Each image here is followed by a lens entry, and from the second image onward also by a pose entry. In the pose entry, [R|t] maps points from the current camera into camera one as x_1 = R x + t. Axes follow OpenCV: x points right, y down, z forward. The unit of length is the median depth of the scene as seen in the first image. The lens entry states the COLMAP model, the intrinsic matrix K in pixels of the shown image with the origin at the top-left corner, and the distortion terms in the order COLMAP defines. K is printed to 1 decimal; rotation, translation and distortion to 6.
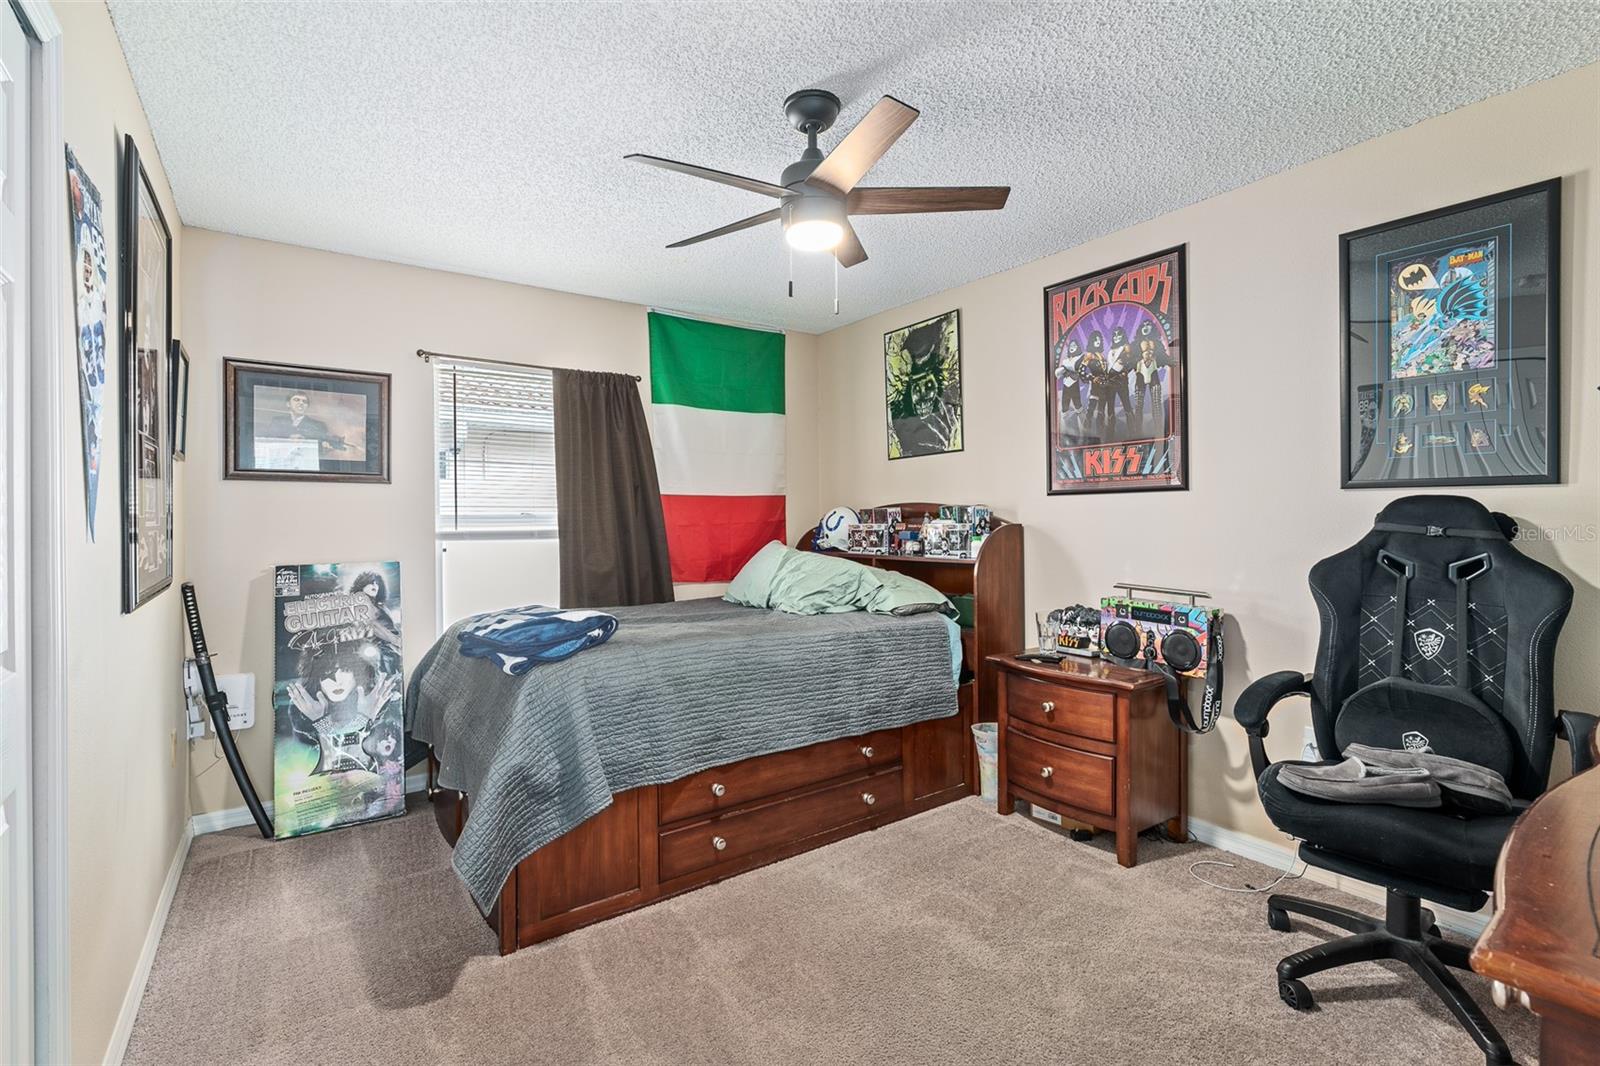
lens RADIAL K [[729.9, 0, 801.2], [0, 729.9, 523.0], [0, 0, 1]] dist [0.000042, 0.000348]
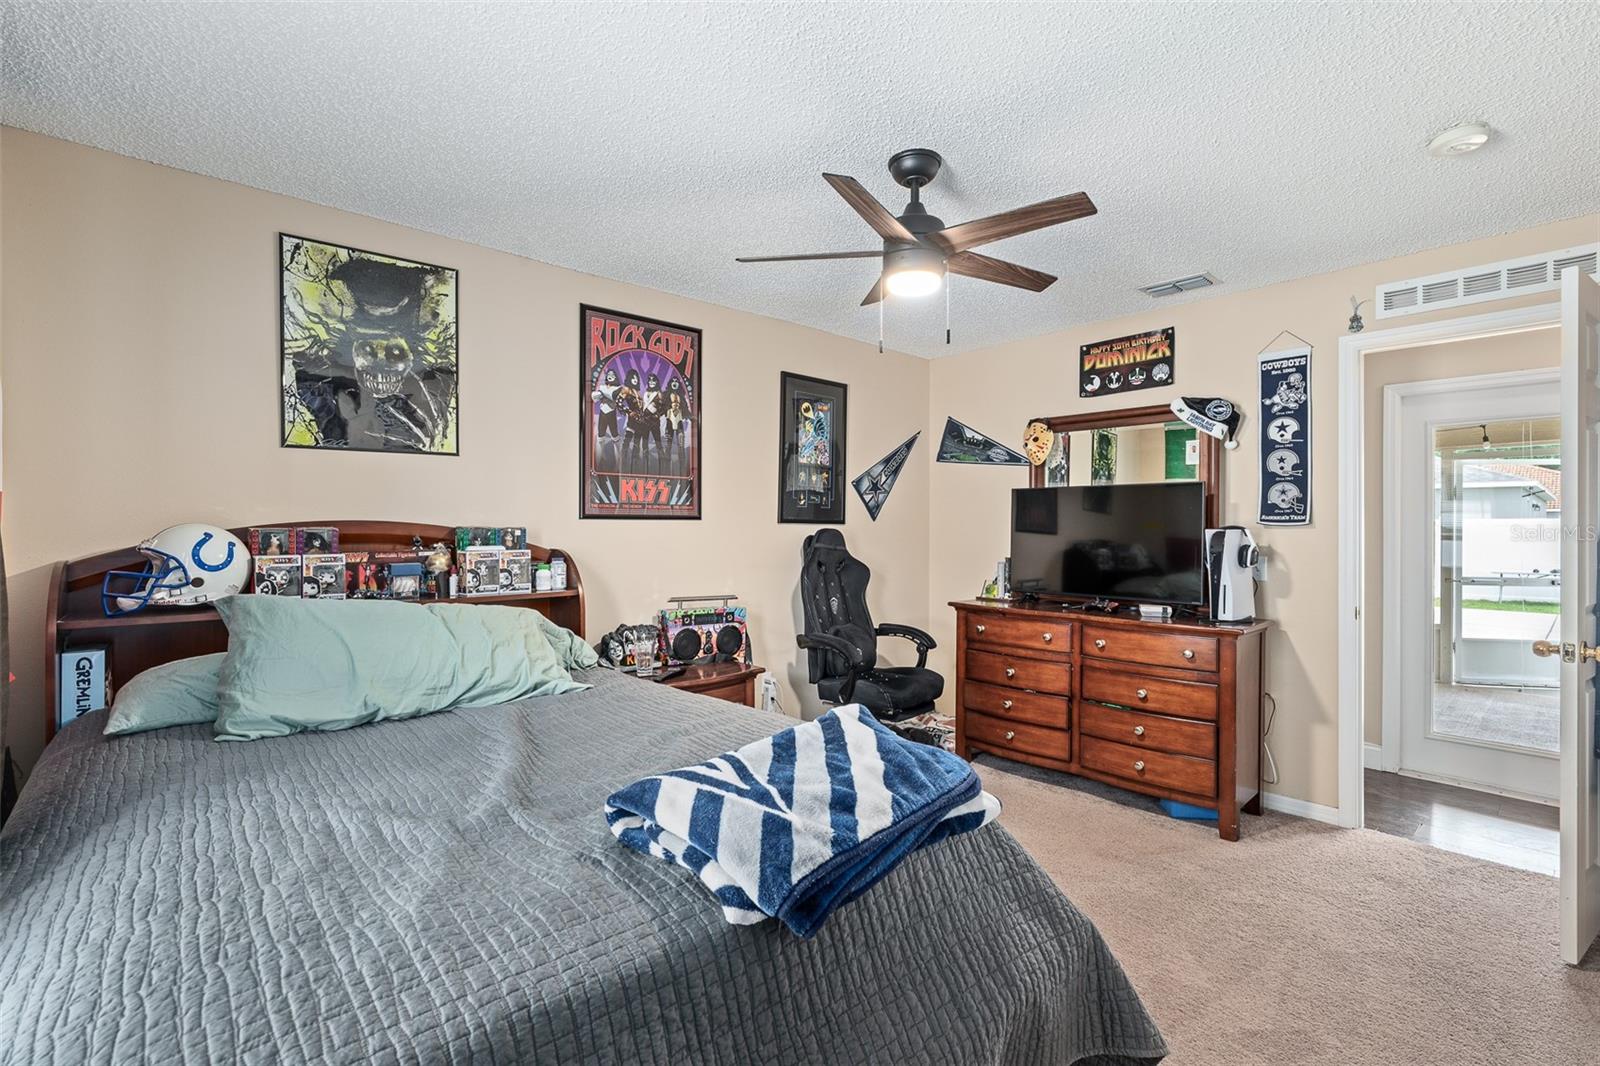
lens RADIAL K [[729.9, 0, 801.5], [0, 729.9, 534.6], [0, 0, 1]] dist [0.000042, 0.000348]
pose [[-0.113929, -0.000247, 0.993489, -0.704983], [0.006660, 0.999977, 0.001012, -0.016793], [-0.993467, 0.006732, -0.113925, 0.878009]]
